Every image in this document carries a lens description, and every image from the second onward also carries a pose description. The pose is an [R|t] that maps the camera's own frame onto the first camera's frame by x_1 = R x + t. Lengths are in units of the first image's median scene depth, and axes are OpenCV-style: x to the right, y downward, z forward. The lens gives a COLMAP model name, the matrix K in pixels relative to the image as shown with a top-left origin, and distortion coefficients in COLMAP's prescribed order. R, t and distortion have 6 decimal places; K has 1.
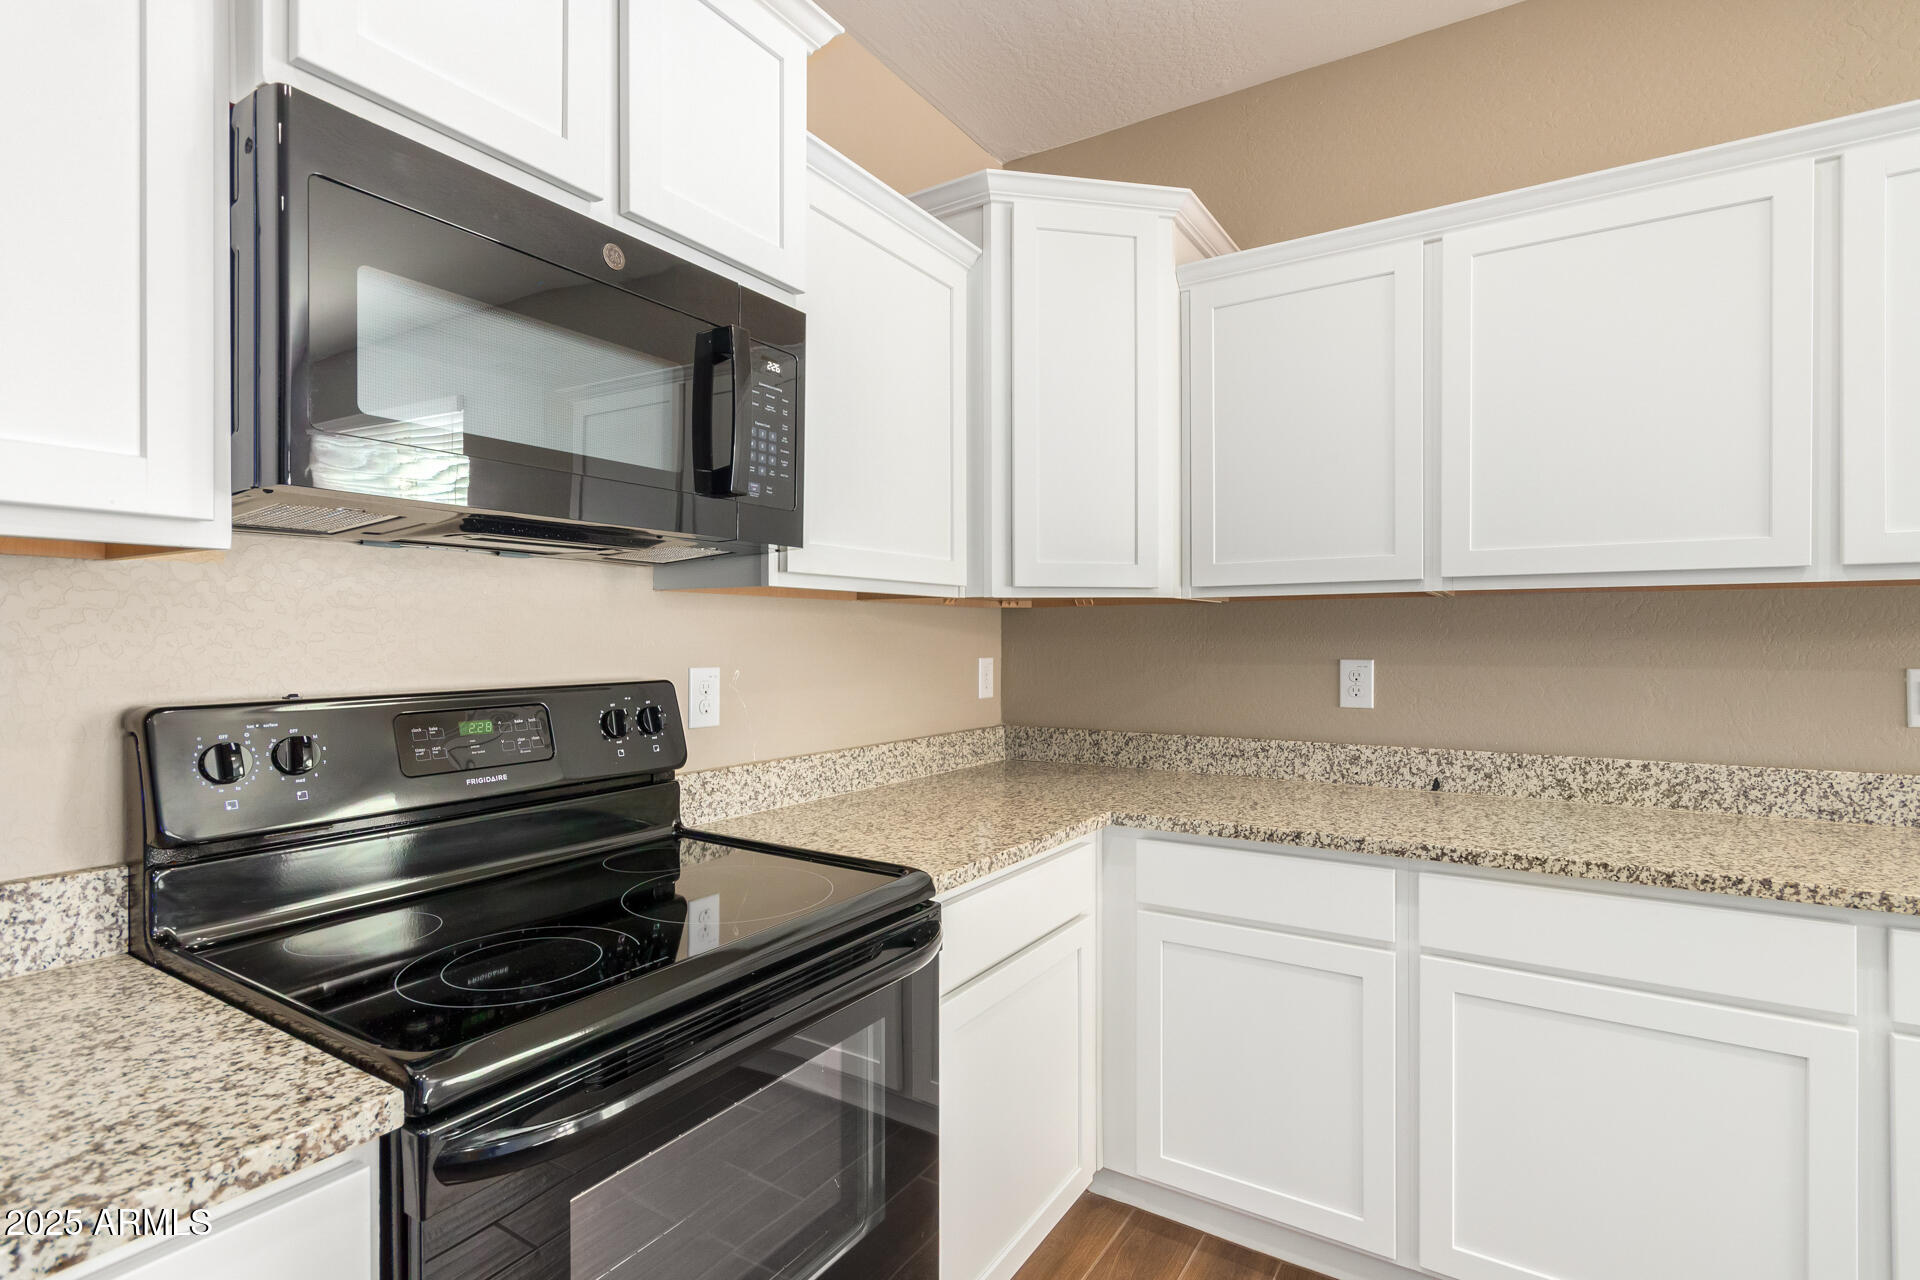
lens RADIAL K [[918.1, 0, 958.8], [0, 918.1, 640.5], [0, 0, 1]] dist [0.000119, 0.000178]
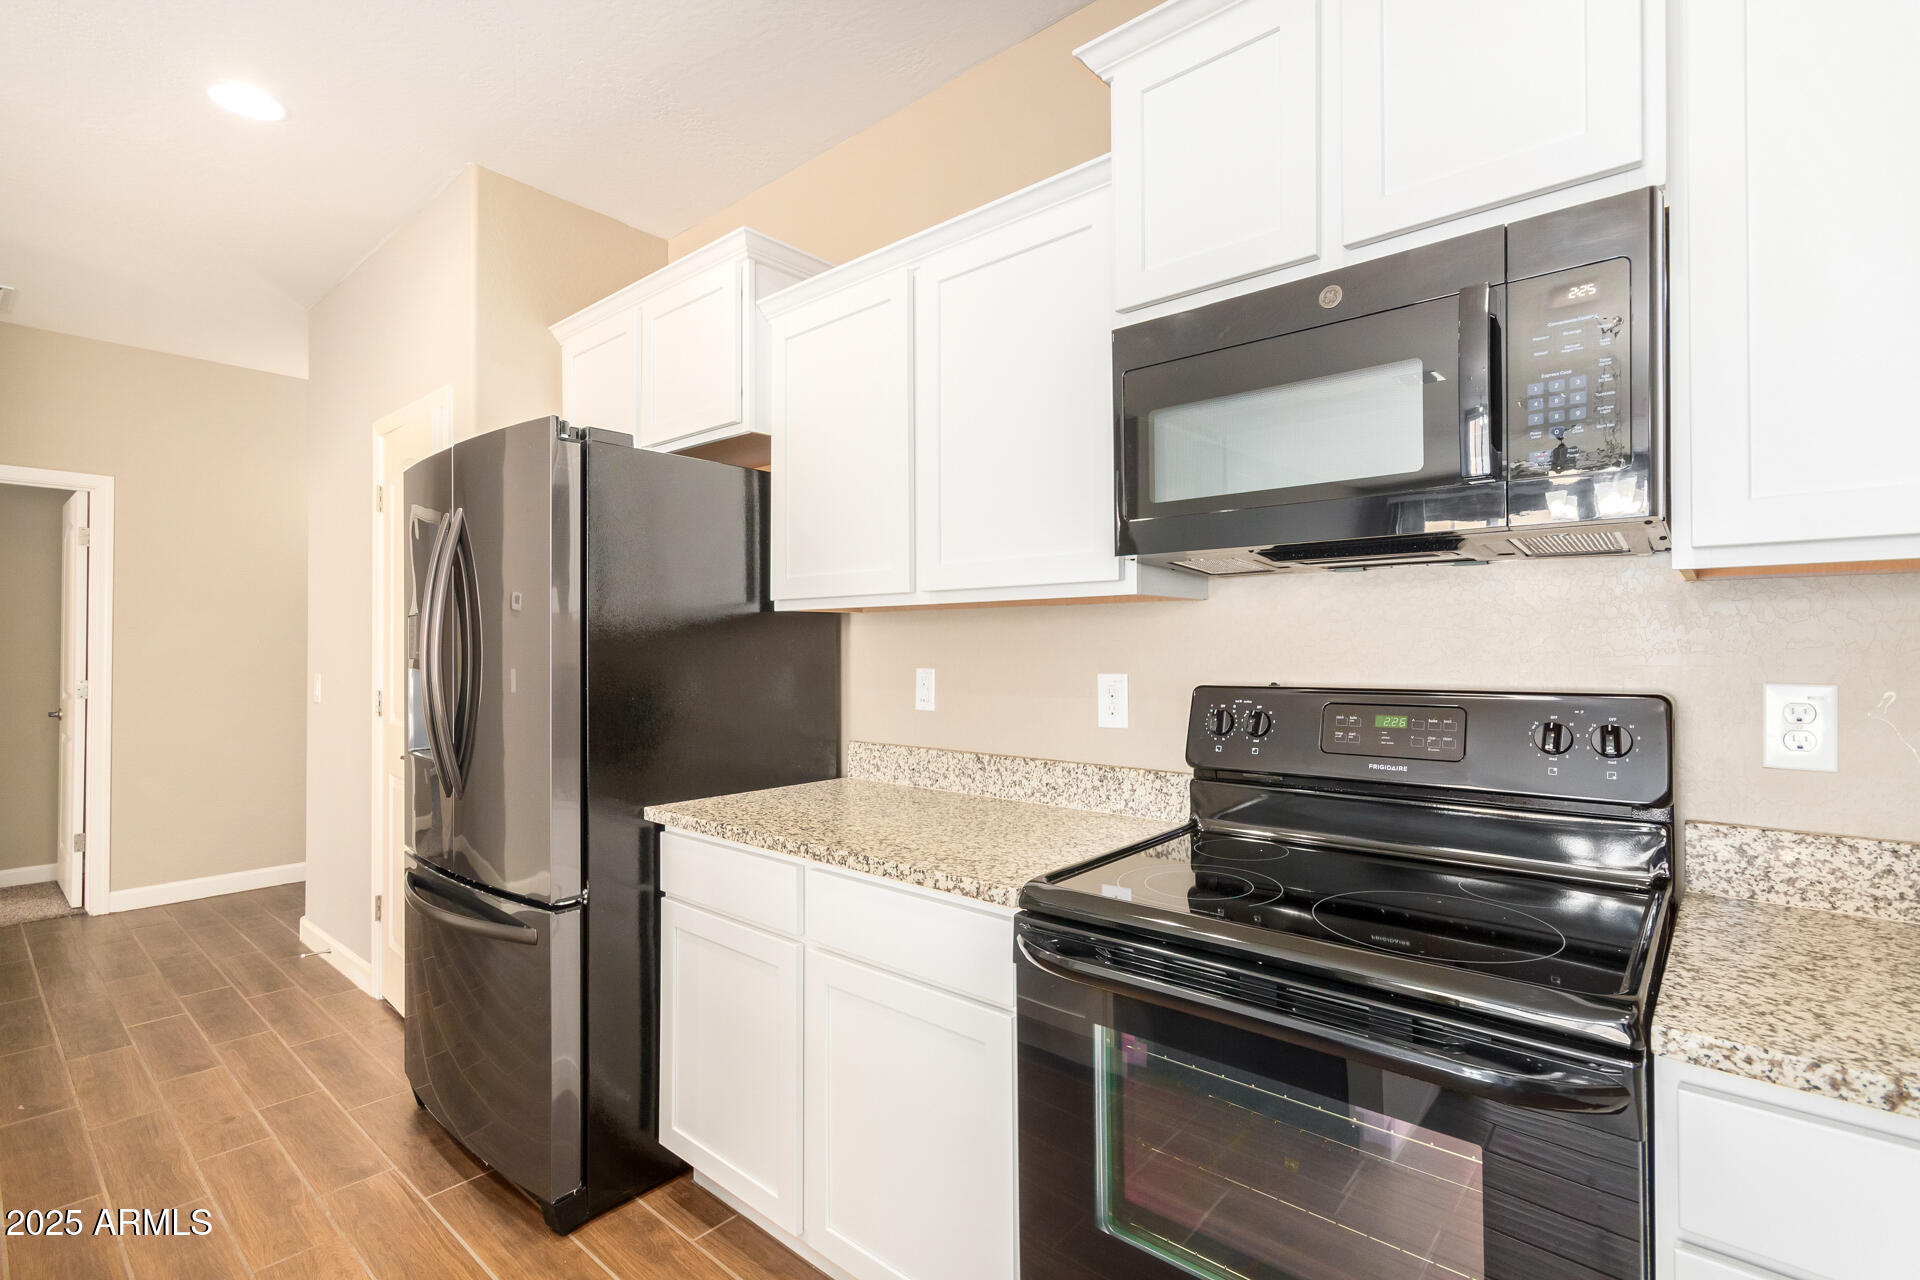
lens RADIAL K [[918.1, 0, 982.2], [0, 918.1, 640.0], [0, 0, 1]] dist [0.000119, 0.000178]
pose [[-0.144992, -0.004965, -0.989420, 0.541010], [0.002528, 0.999982, -0.005388, -0.001748], [0.989430, -0.003283, -0.144977, 0.524376]]
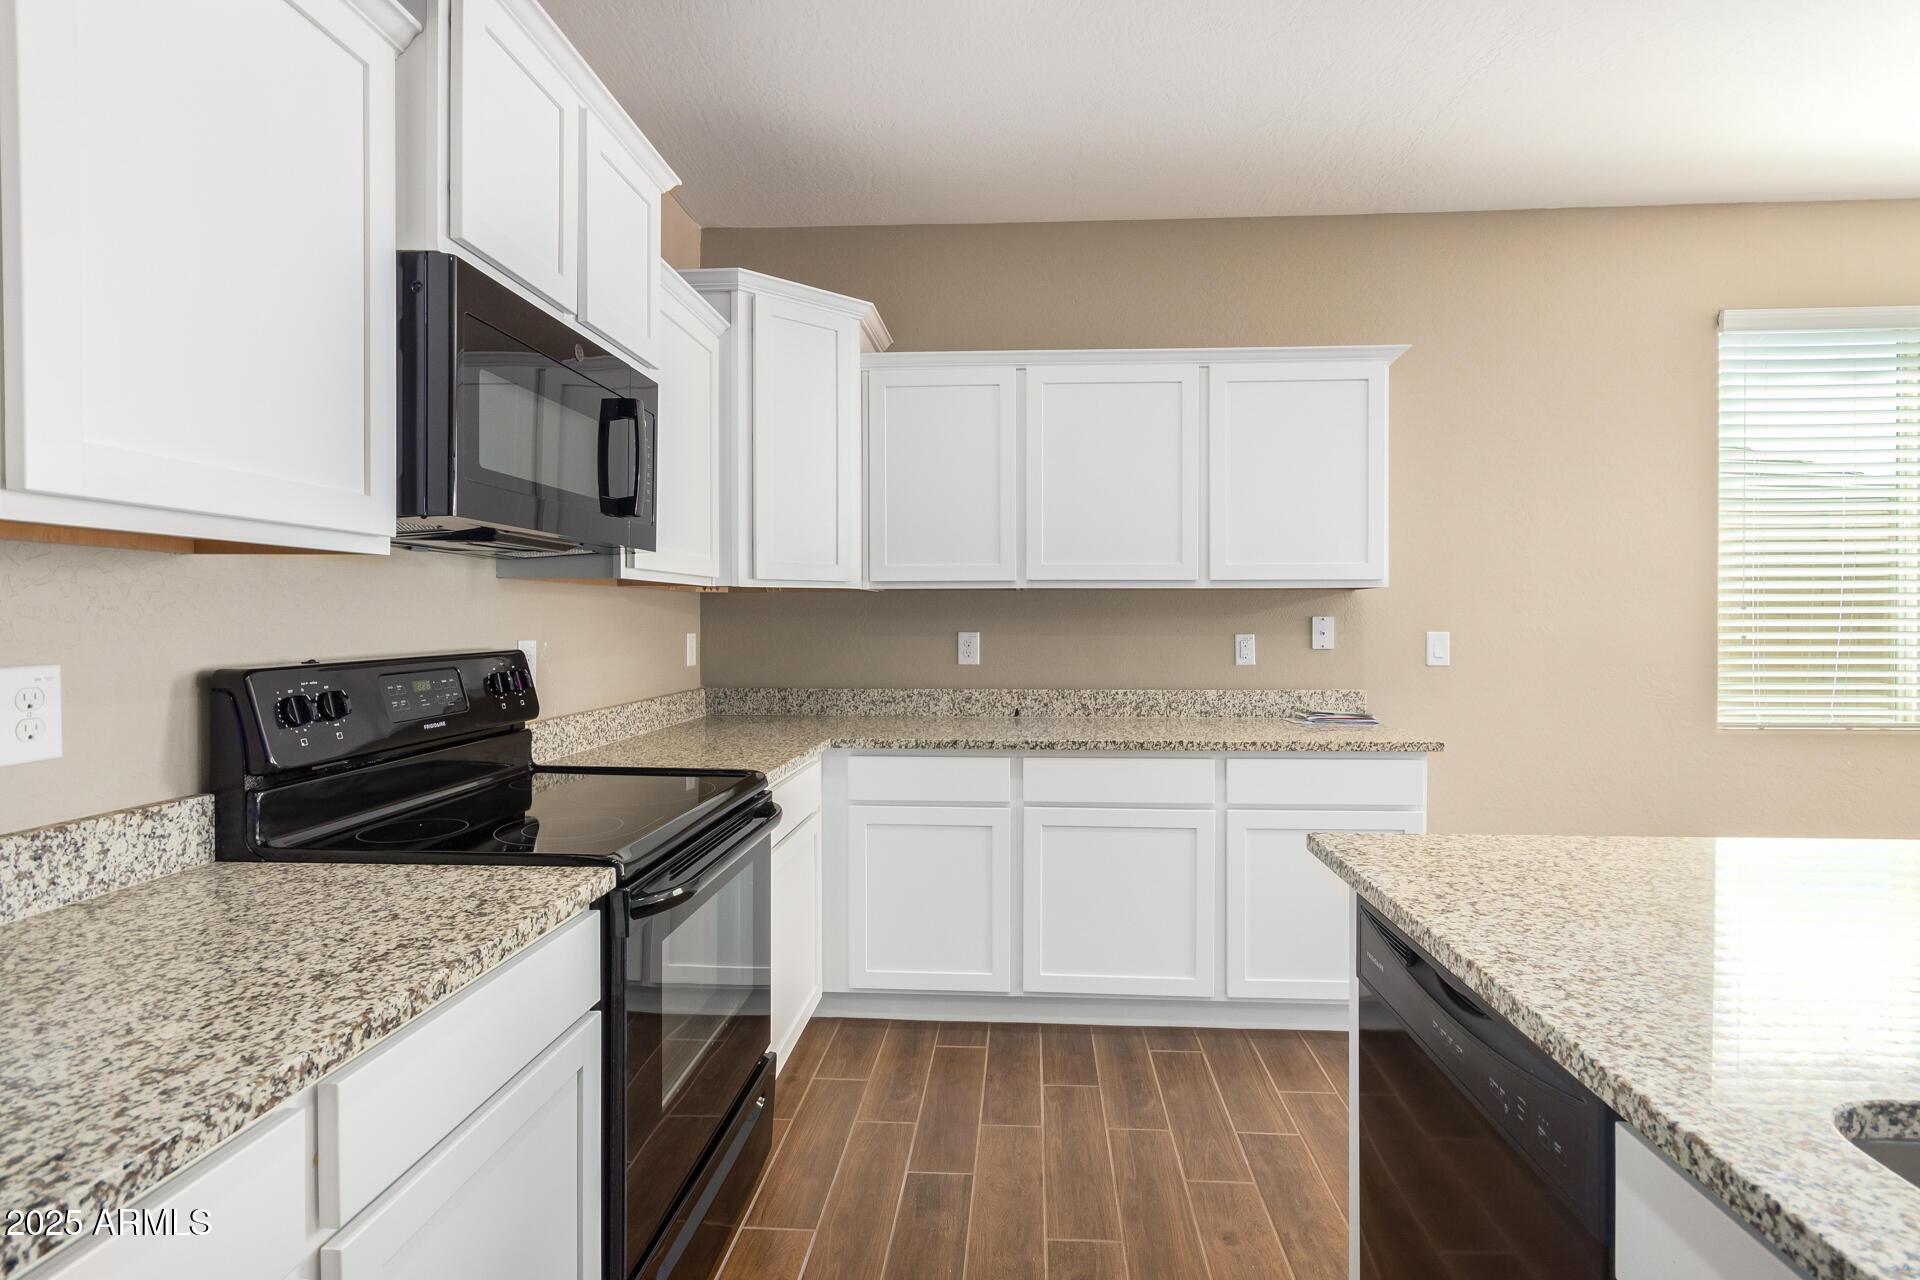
lens RADIAL K [[918.1, 0, 997.8], [0, 918.1, 619.0], [0, 0, 1]] dist [0.000119, 0.000178]
pose [[0.859590, 0.002741, 0.510977, -0.387417], [-0.002694, 0.999996, -0.000834, 0.000317], [-0.510977, -0.000660, 0.859594, -0.409609]]
